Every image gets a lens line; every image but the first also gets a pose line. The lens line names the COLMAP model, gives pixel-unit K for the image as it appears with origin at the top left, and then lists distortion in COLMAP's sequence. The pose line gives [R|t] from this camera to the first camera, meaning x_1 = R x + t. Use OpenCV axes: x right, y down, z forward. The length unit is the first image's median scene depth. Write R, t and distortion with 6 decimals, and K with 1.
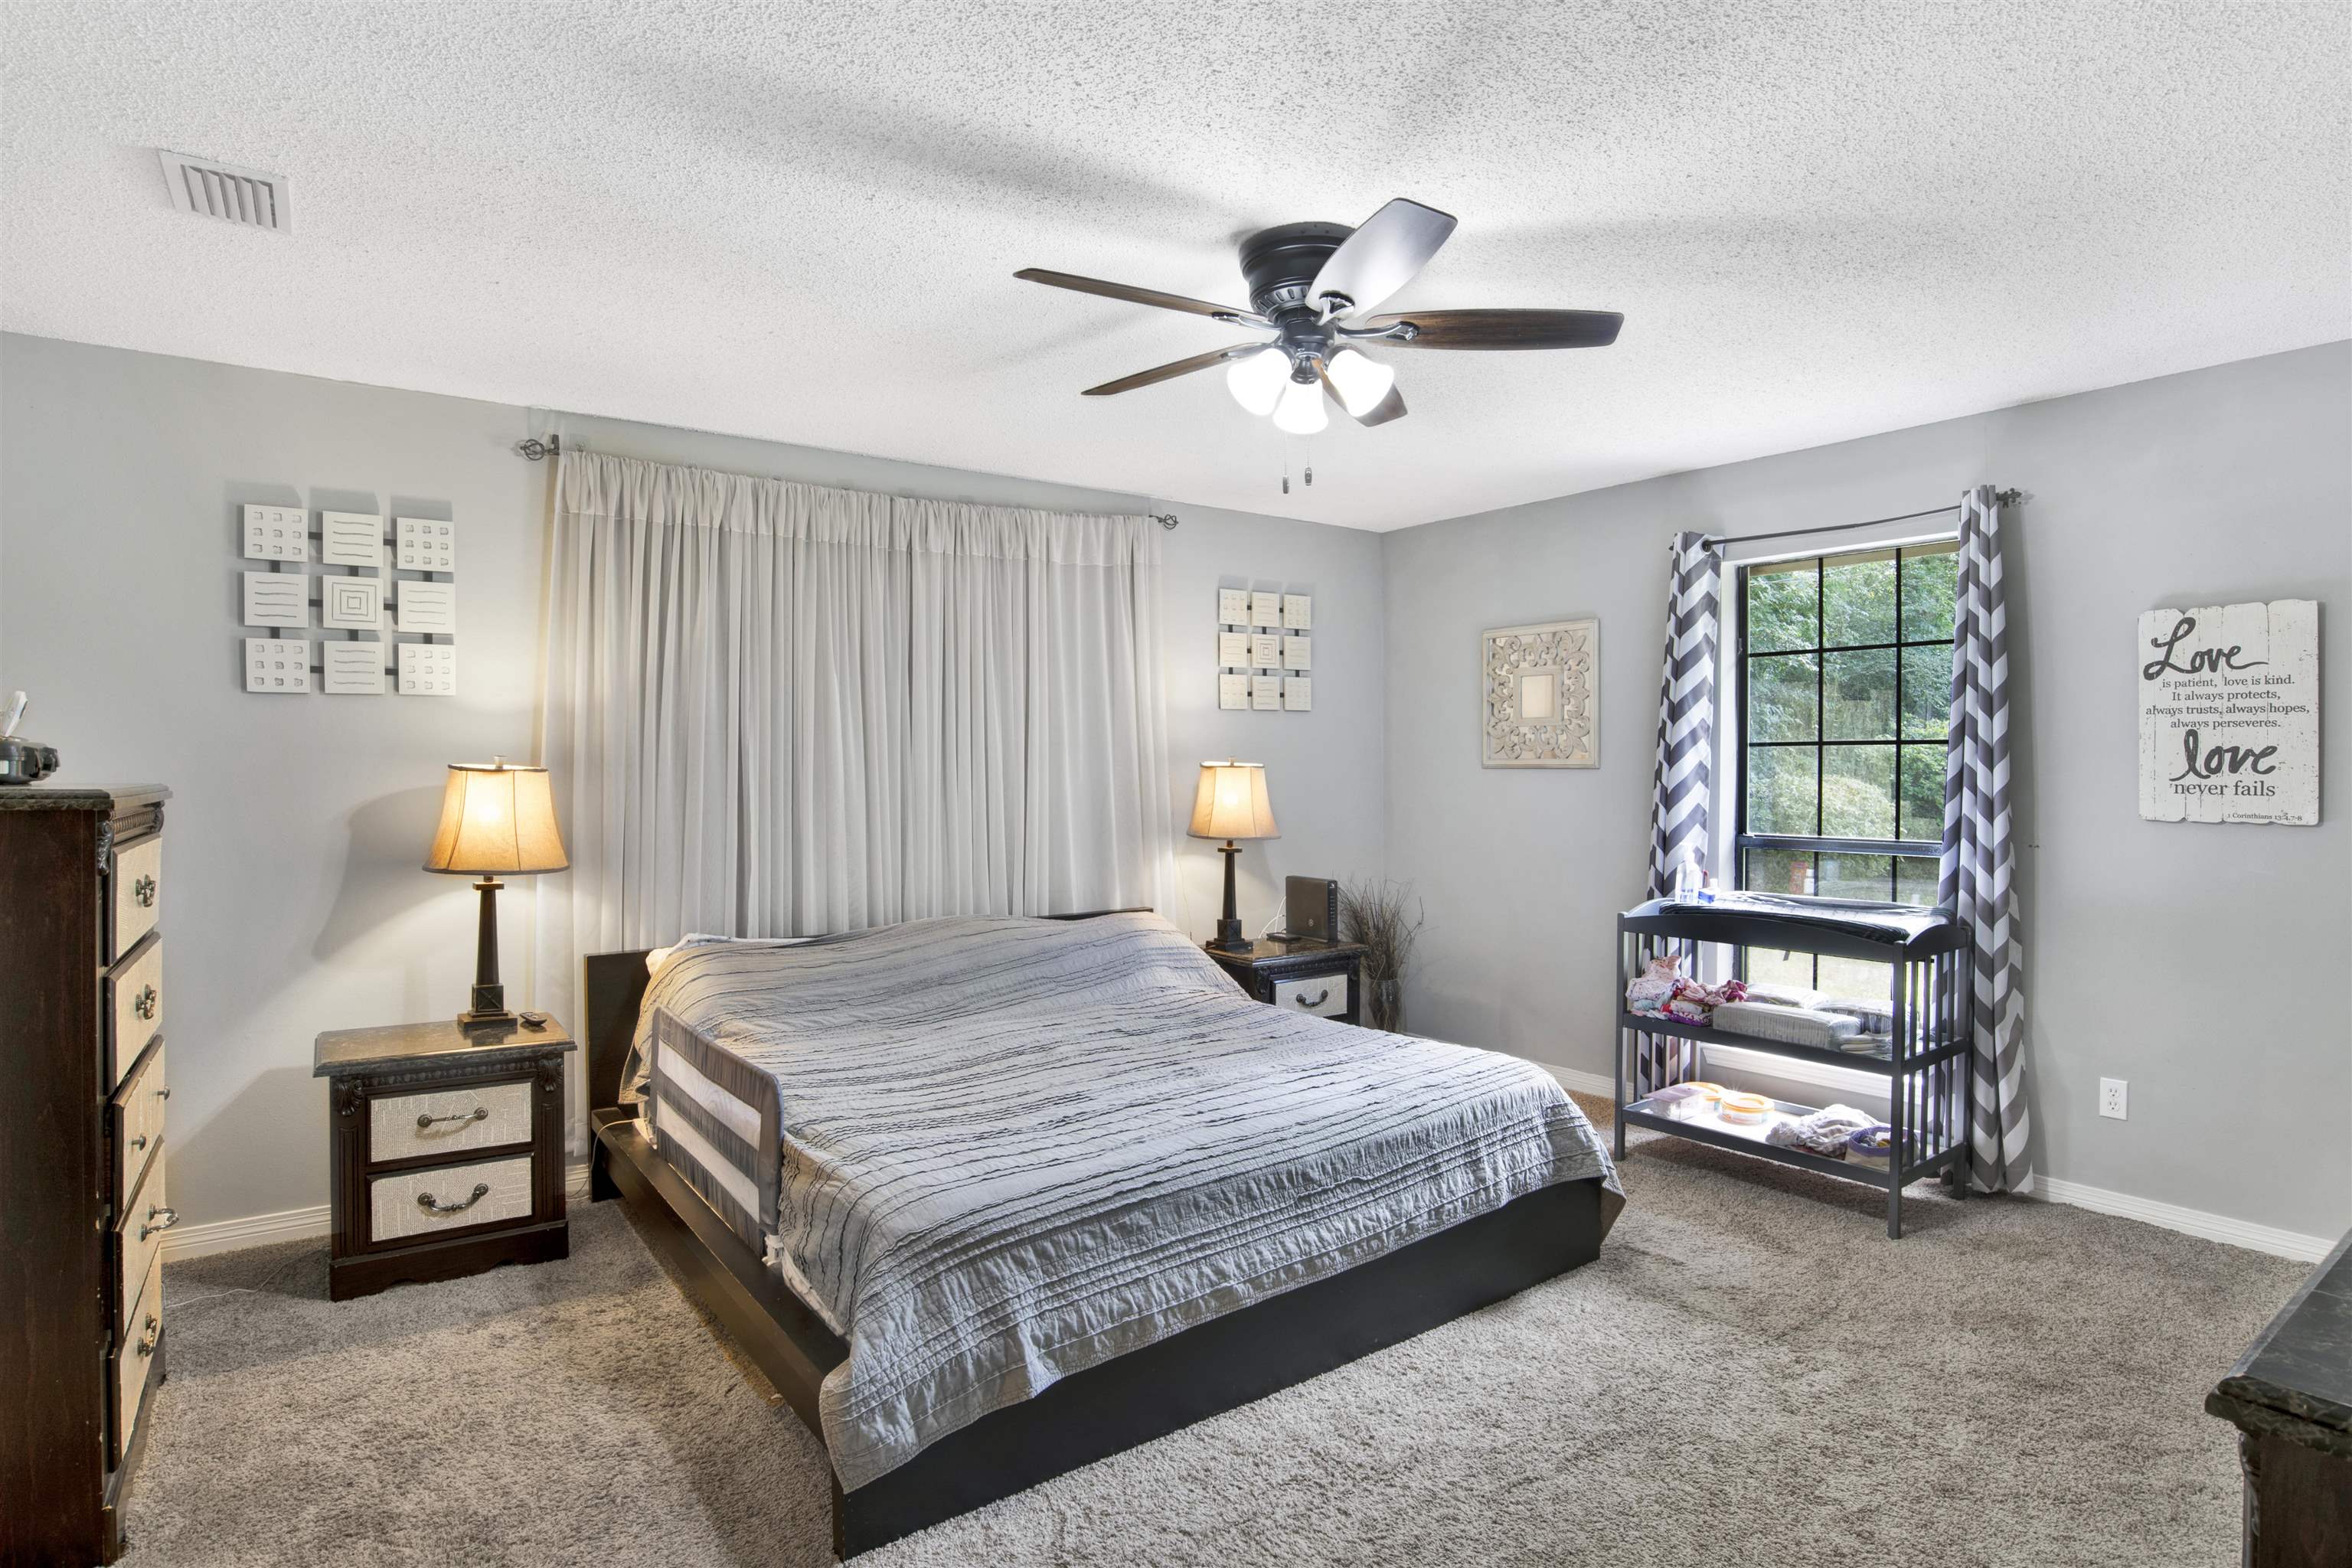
lens RADIAL K [[1212.0, 0, 1249.3], [0, 1212.0, 775.0], [0, 0, 1]] dist [-0.018048, 0.001367]
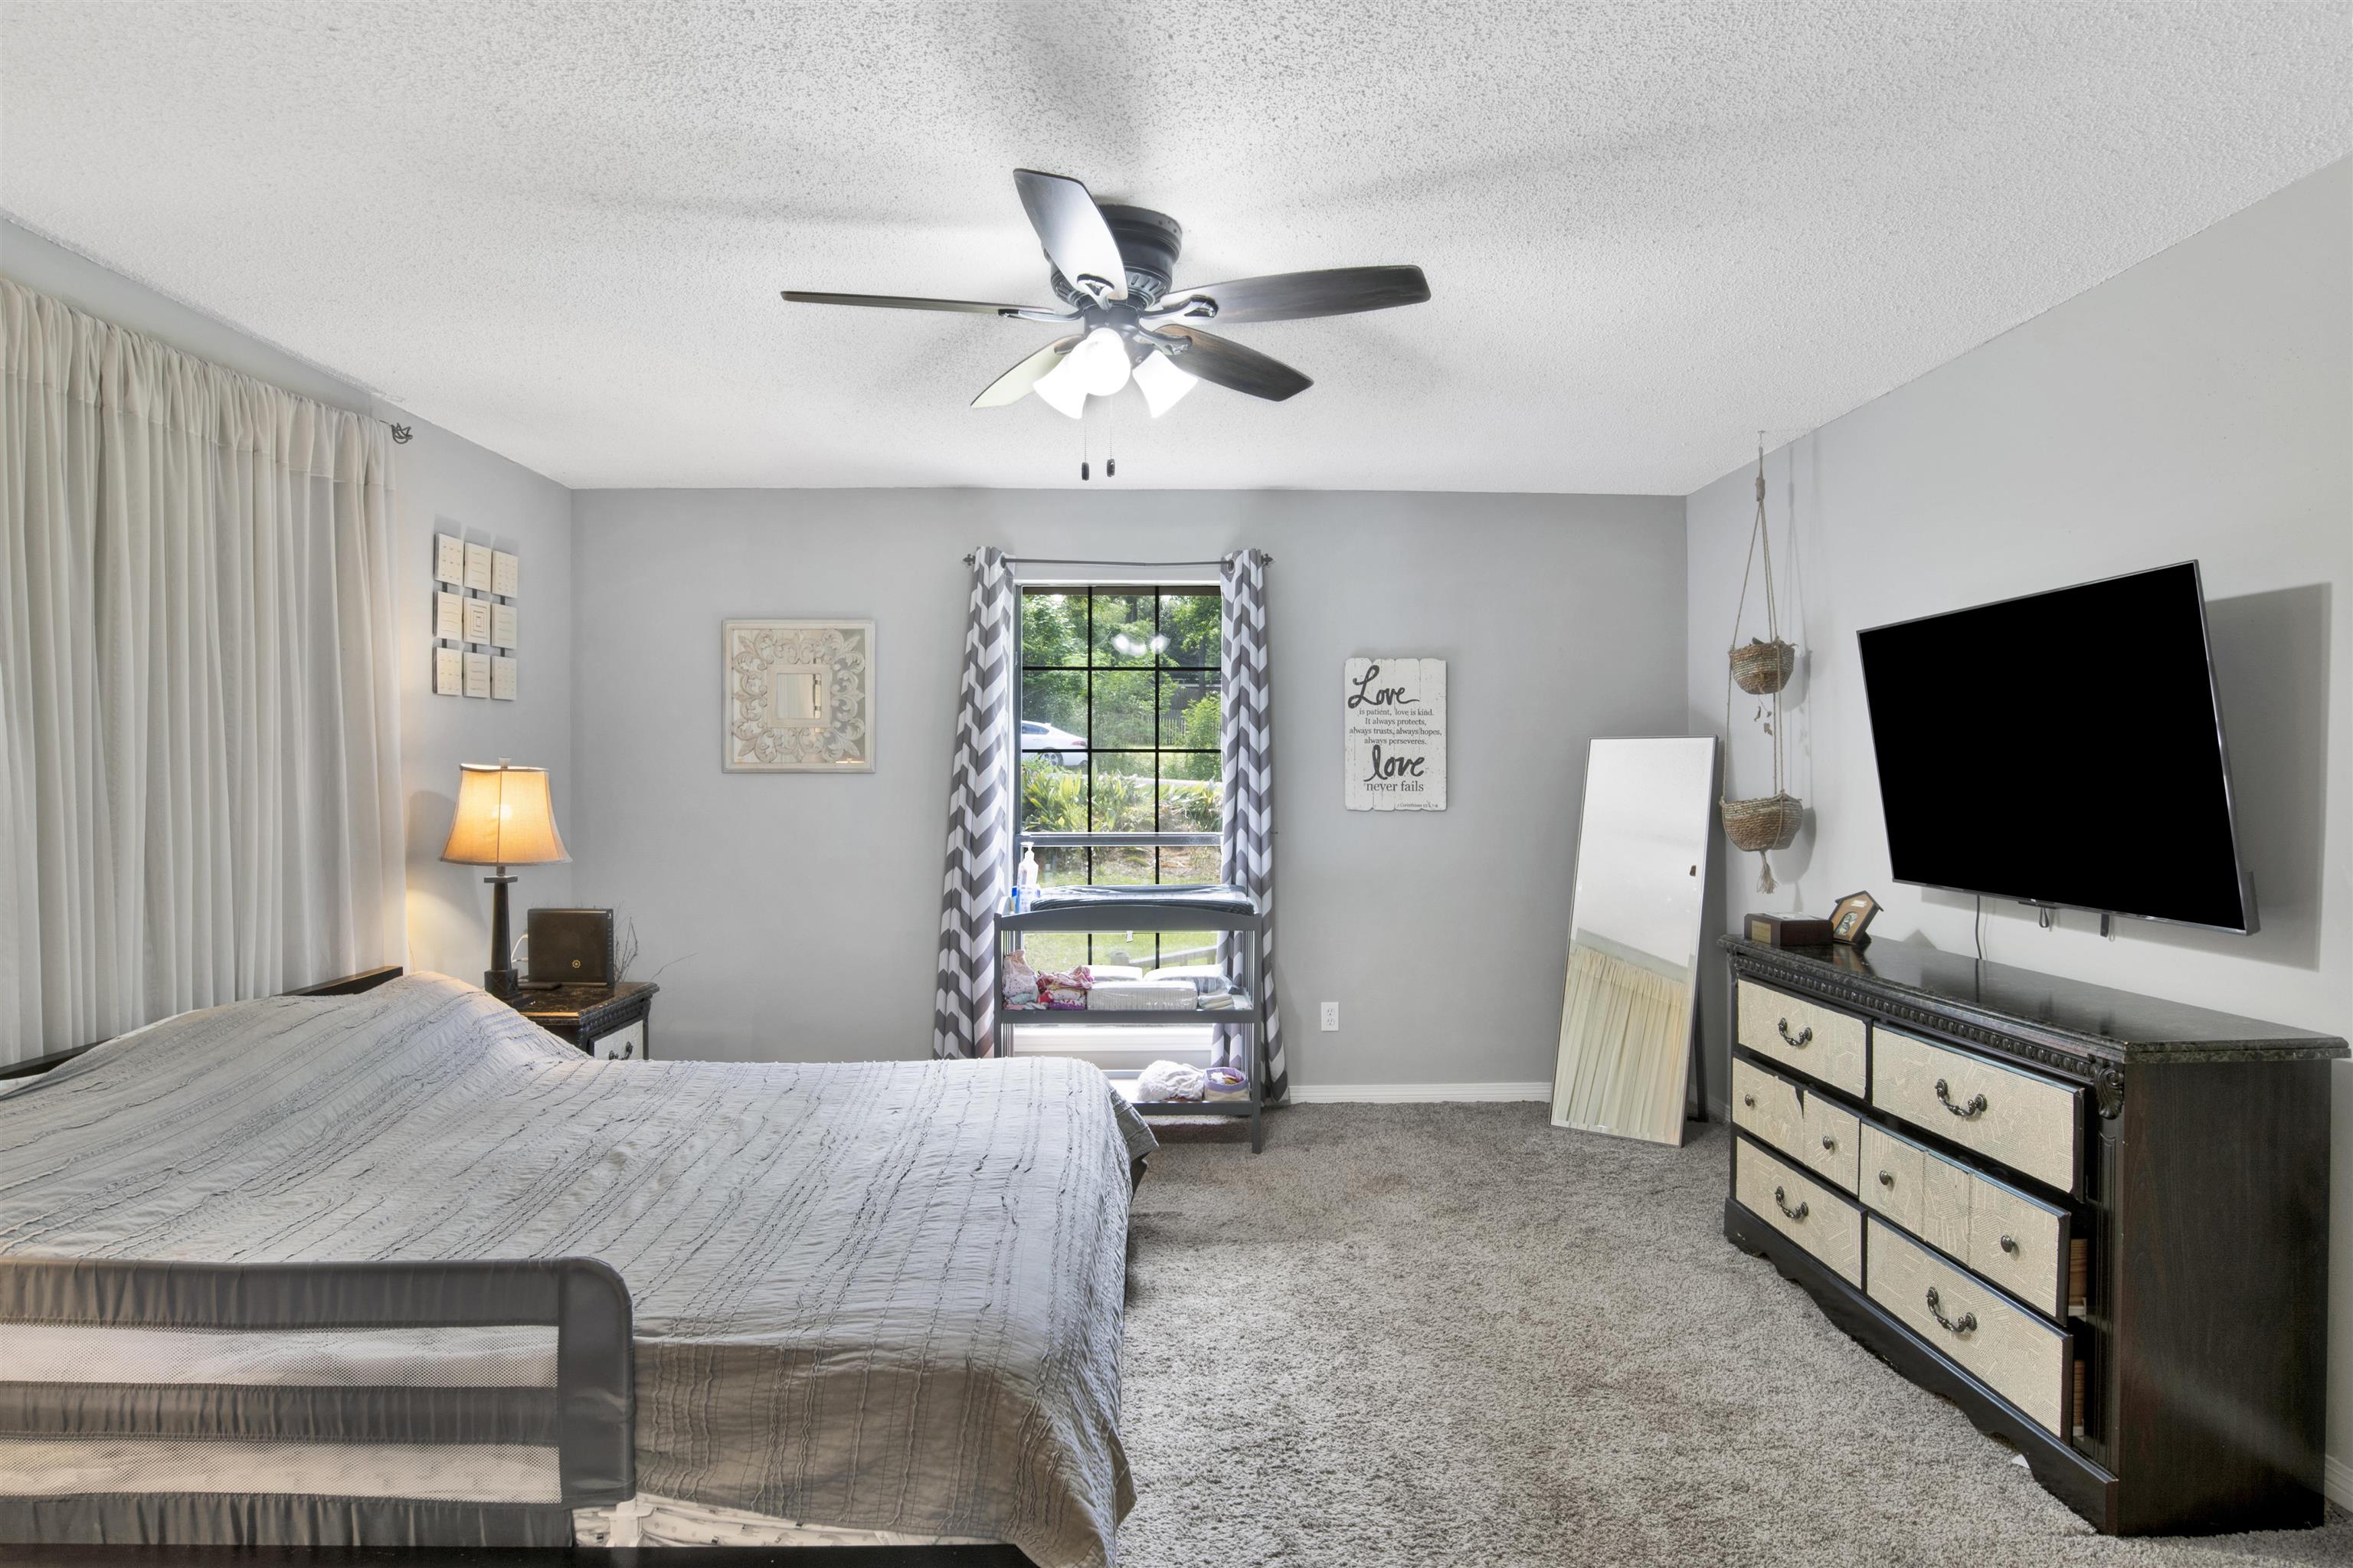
lens RADIAL K [[1272.0, 0, 1176.5], [0, 1272.0, 784.0], [0, 0, 1]] dist [-0.021261, 0.000480]
pose [[0.630433, -0.006316, 0.776218, -0.509651], [0.005646, 0.999978, 0.003550, 0.001368], [-0.776223, 0.002144, 0.630455, 0.235452]]
